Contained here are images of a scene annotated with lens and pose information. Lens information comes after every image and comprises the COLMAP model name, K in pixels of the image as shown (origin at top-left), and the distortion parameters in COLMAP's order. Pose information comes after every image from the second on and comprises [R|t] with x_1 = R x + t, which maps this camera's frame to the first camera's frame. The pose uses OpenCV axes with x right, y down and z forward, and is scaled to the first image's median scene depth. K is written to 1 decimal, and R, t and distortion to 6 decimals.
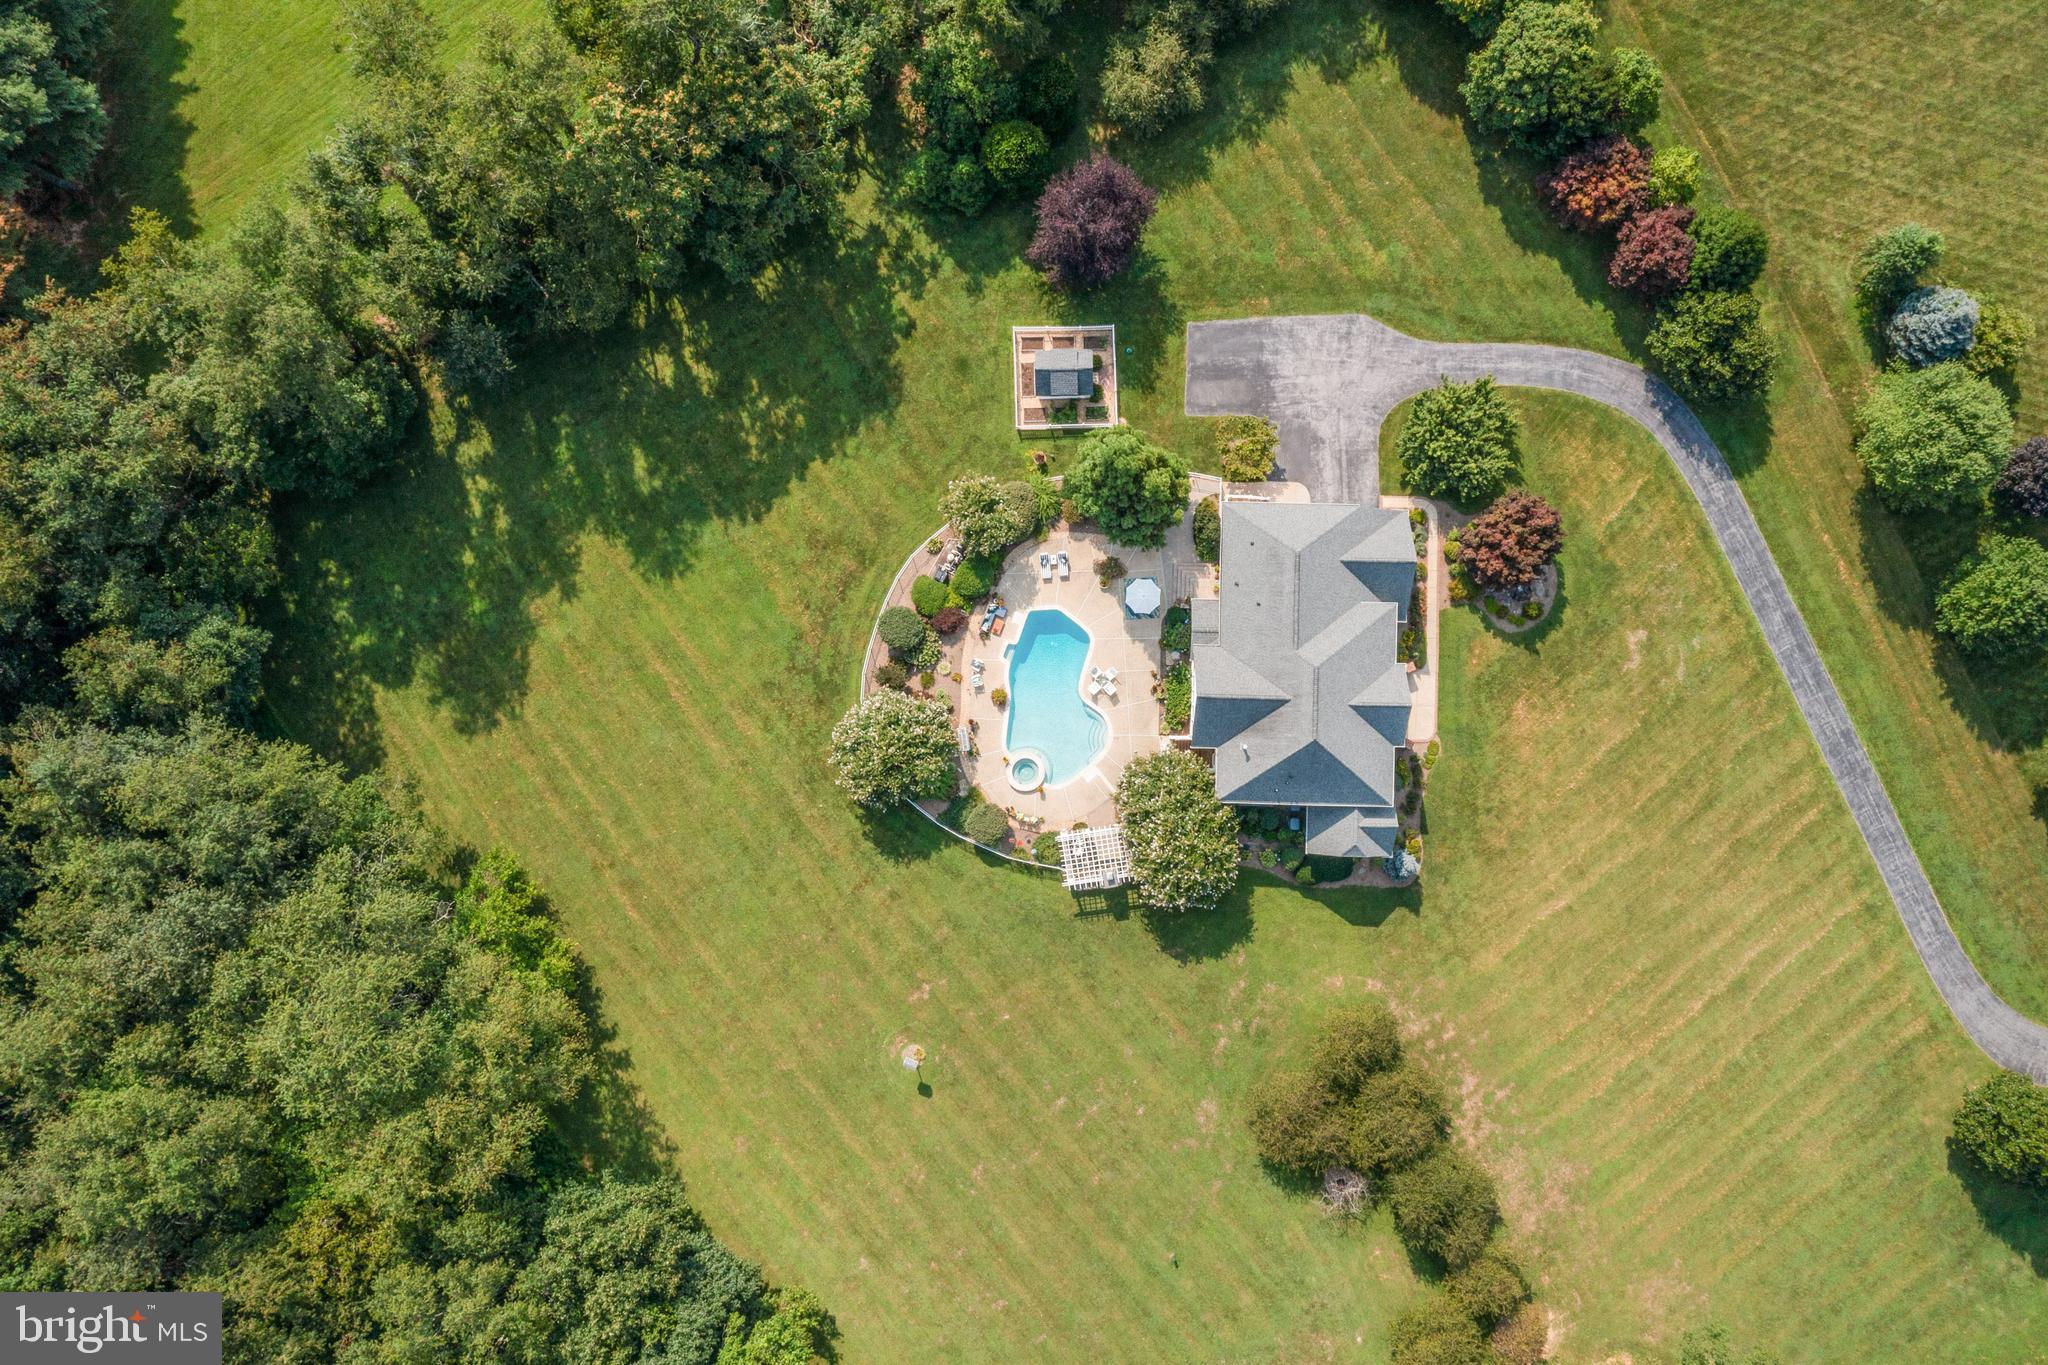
lens RADIAL K [[1598.2, 0, 1024.0], [0, 1598.2, 682.5], [0, 0, 1]] dist [-0.000633, 0.005888]
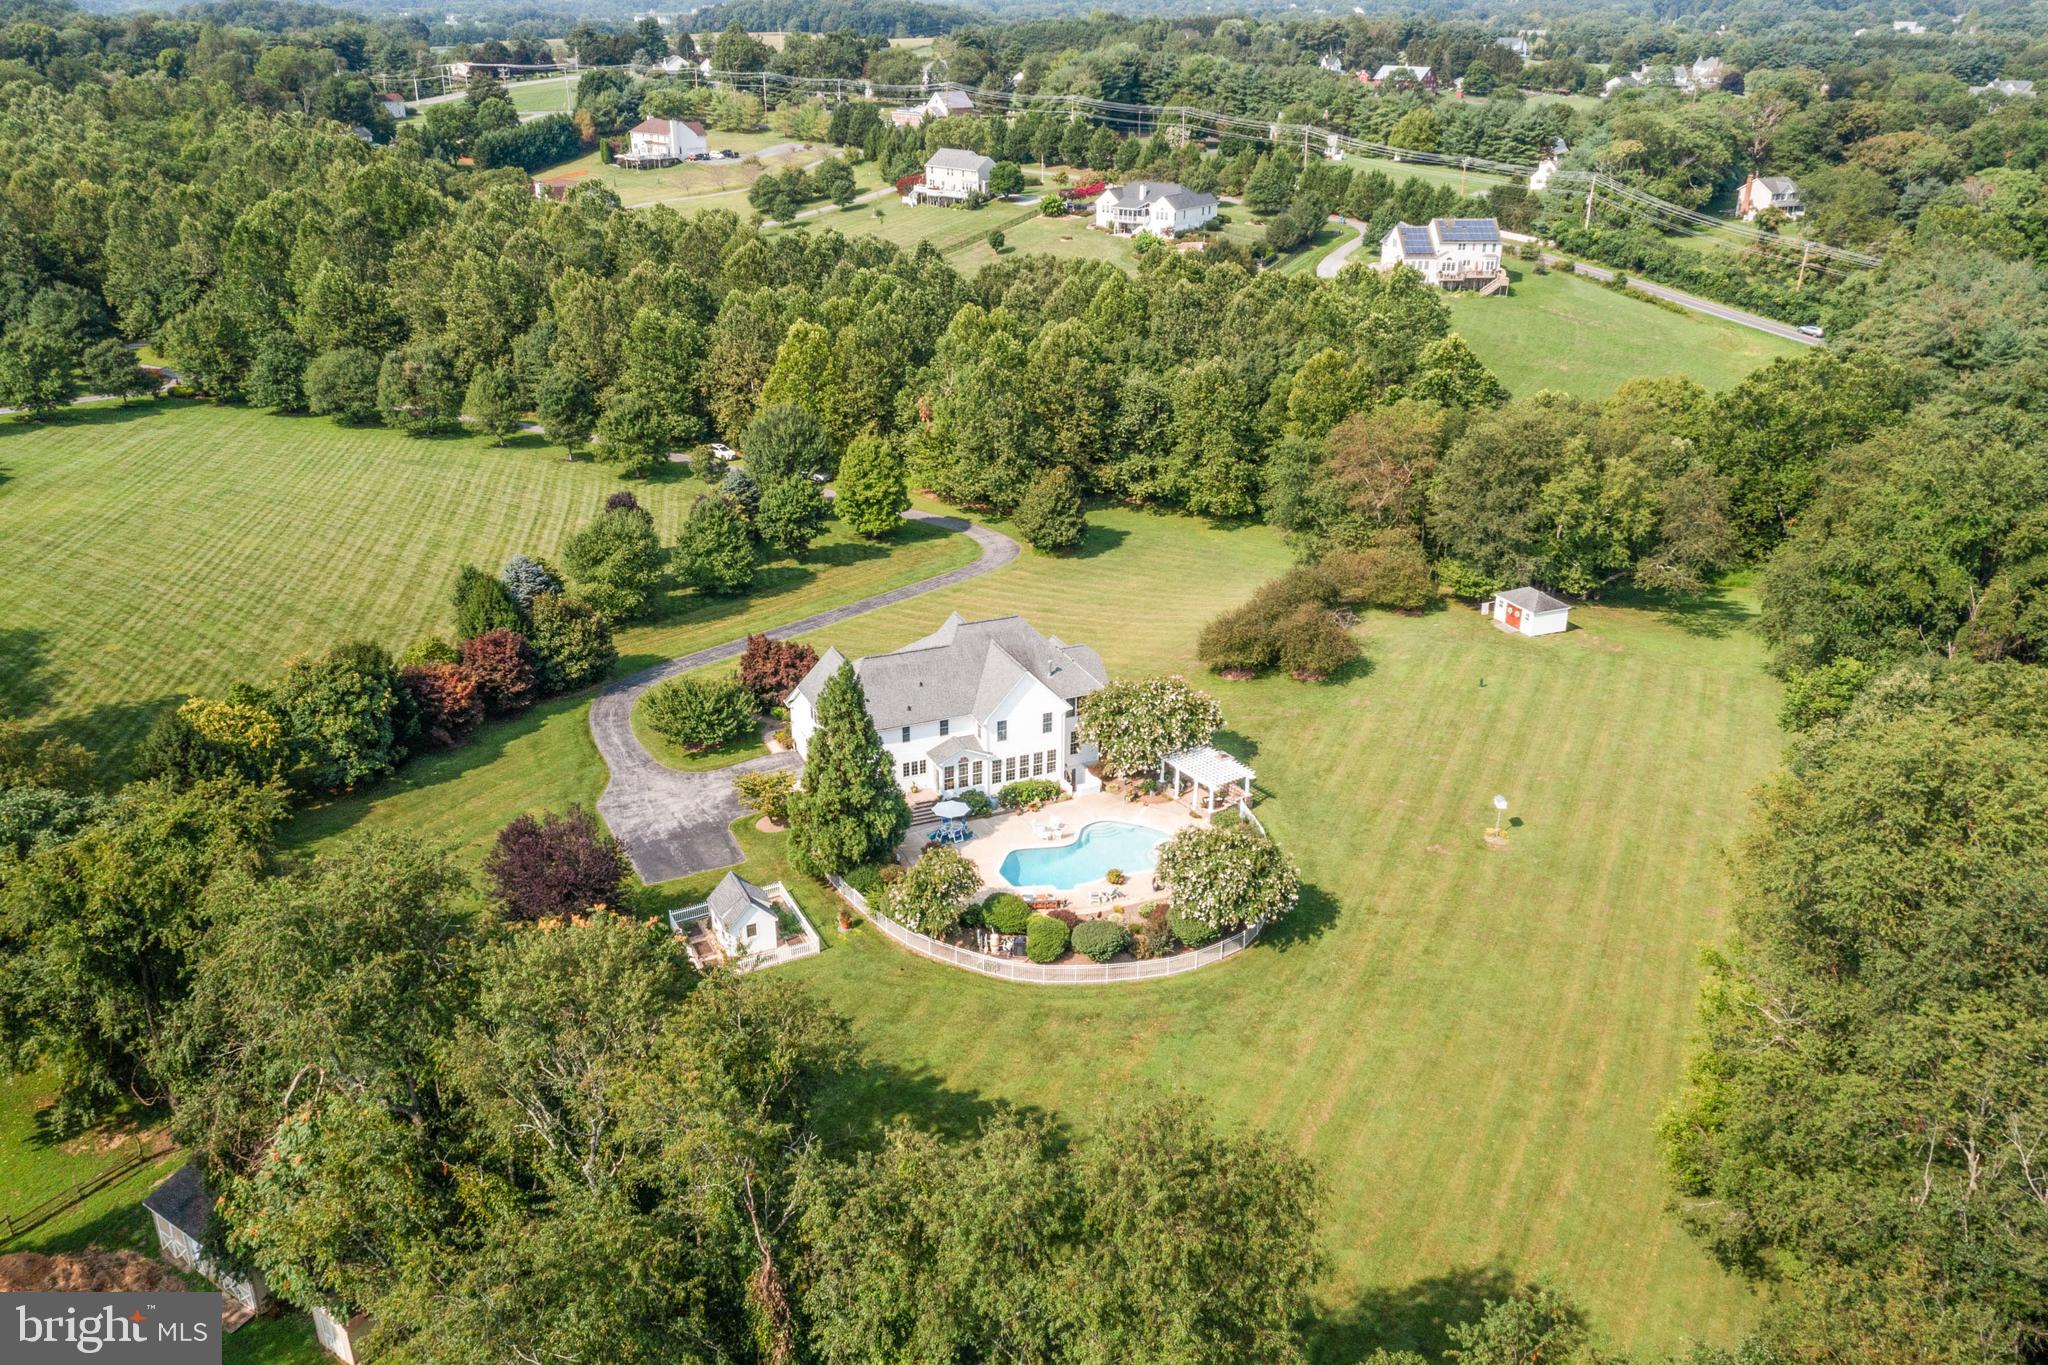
lens RADIAL K [[1598.2, 0, 1024.0], [0, 1598.2, 682.5], [0, 0, 1]] dist [-0.000633, 0.005888]
pose [[-0.421173, -0.348581, 0.837320, -0.702204], [0.906843, -0.145805, 0.395444, -0.373496], [-0.015759, 0.925868, 0.377517, 0.563309]]
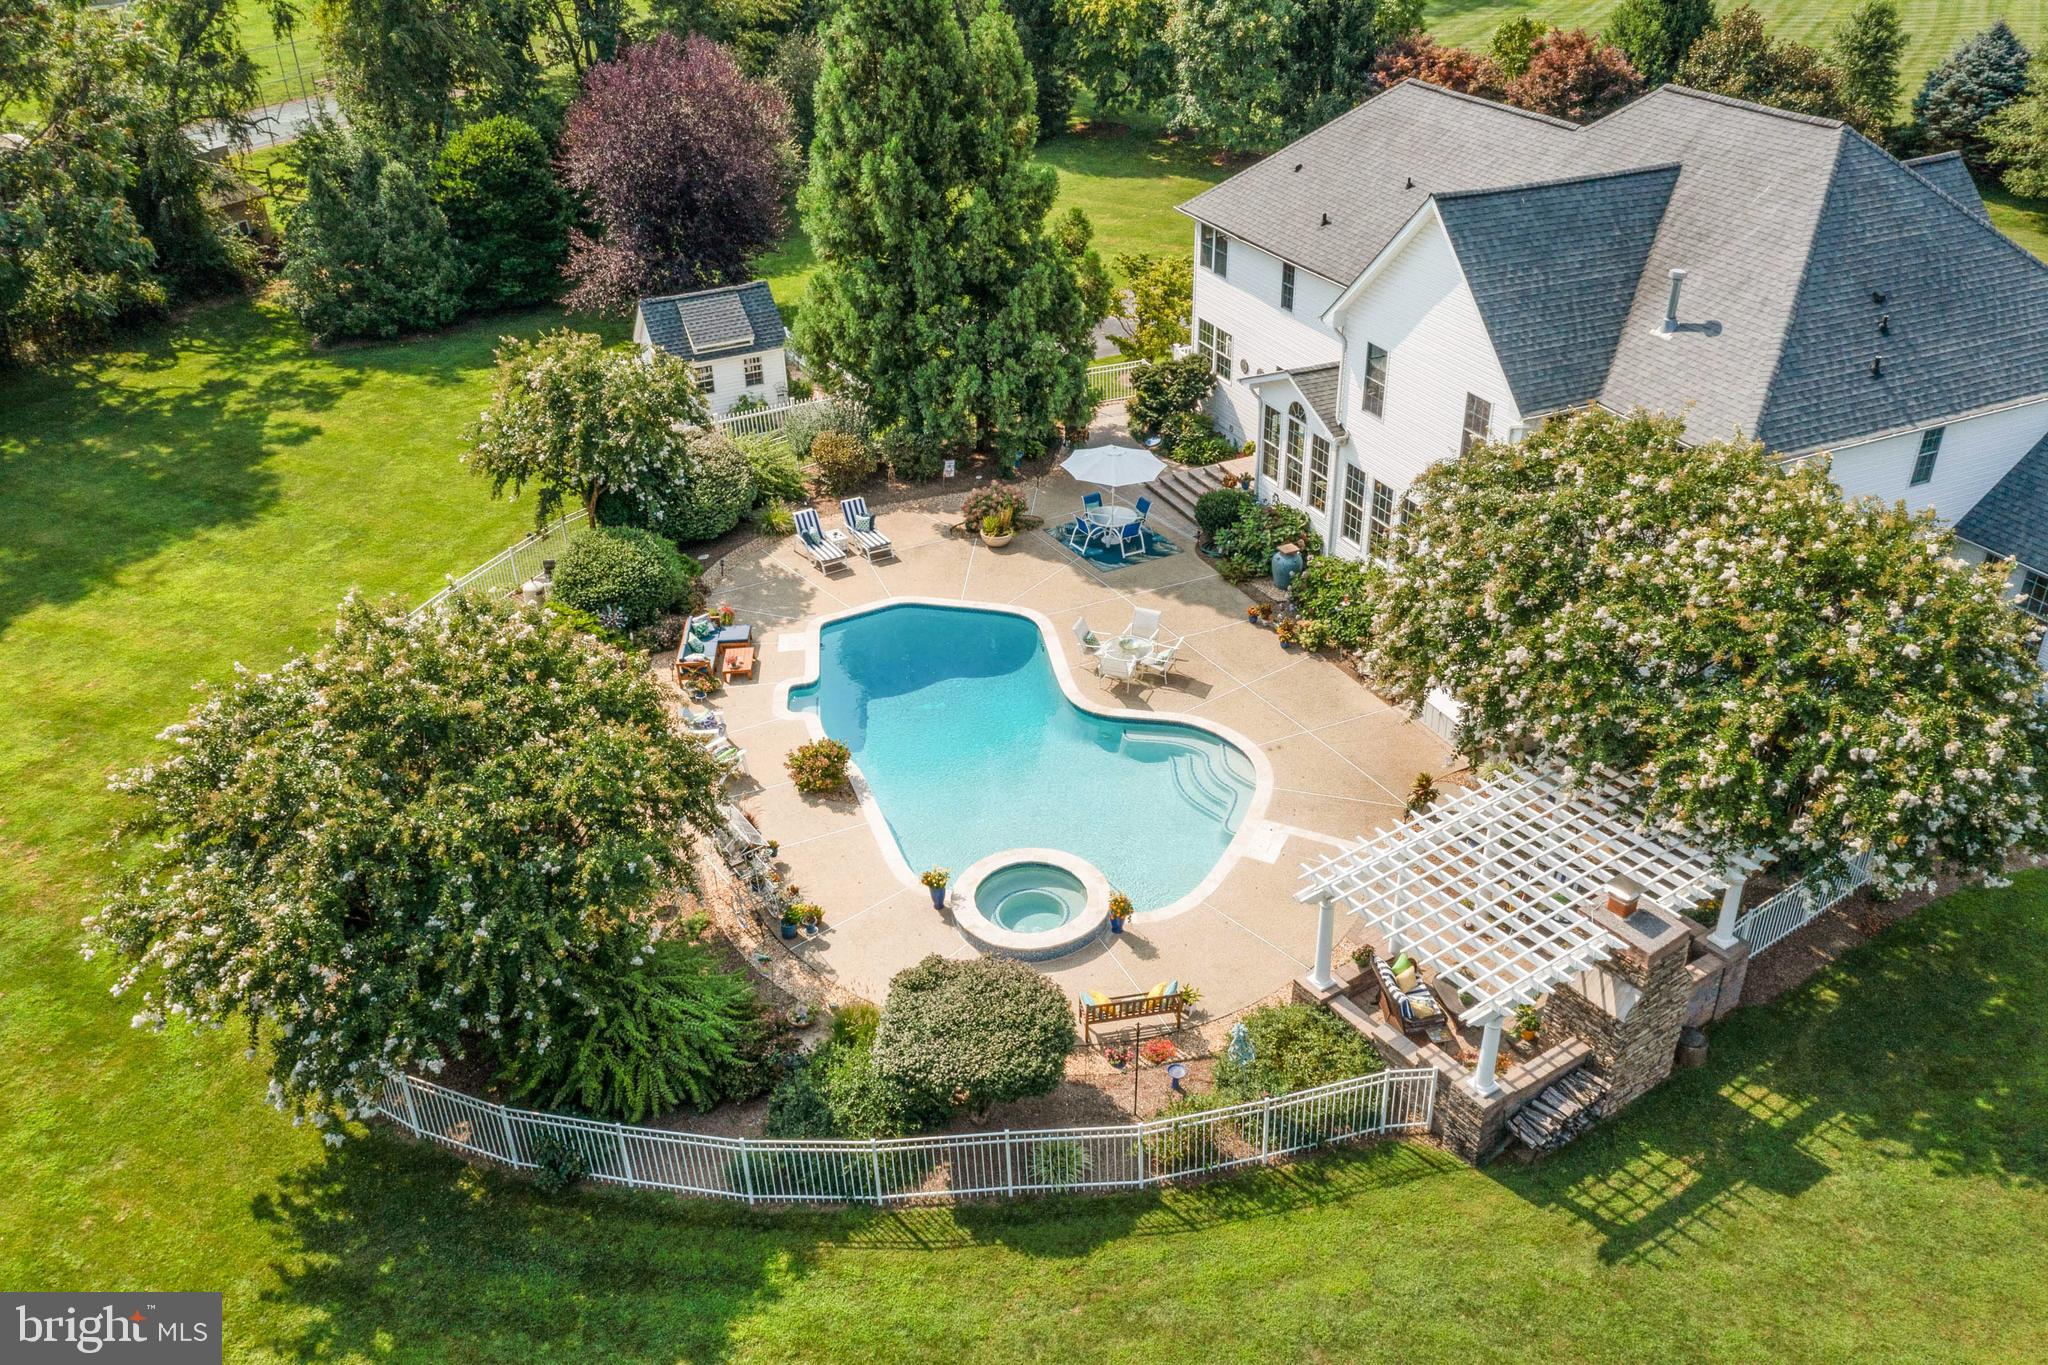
lens RADIAL K [[1624.9, 0, 1033.4], [0, 1624.9, 681.5], [0, 0, 1]] dist [-0.006732, 0.013592]
pose [[0.898102, -0.228144, 0.375983, -0.082853], [0.439786, 0.464089, -0.768901, 0.228048], [0.000931, 0.855904, 0.517134, 0.845725]]
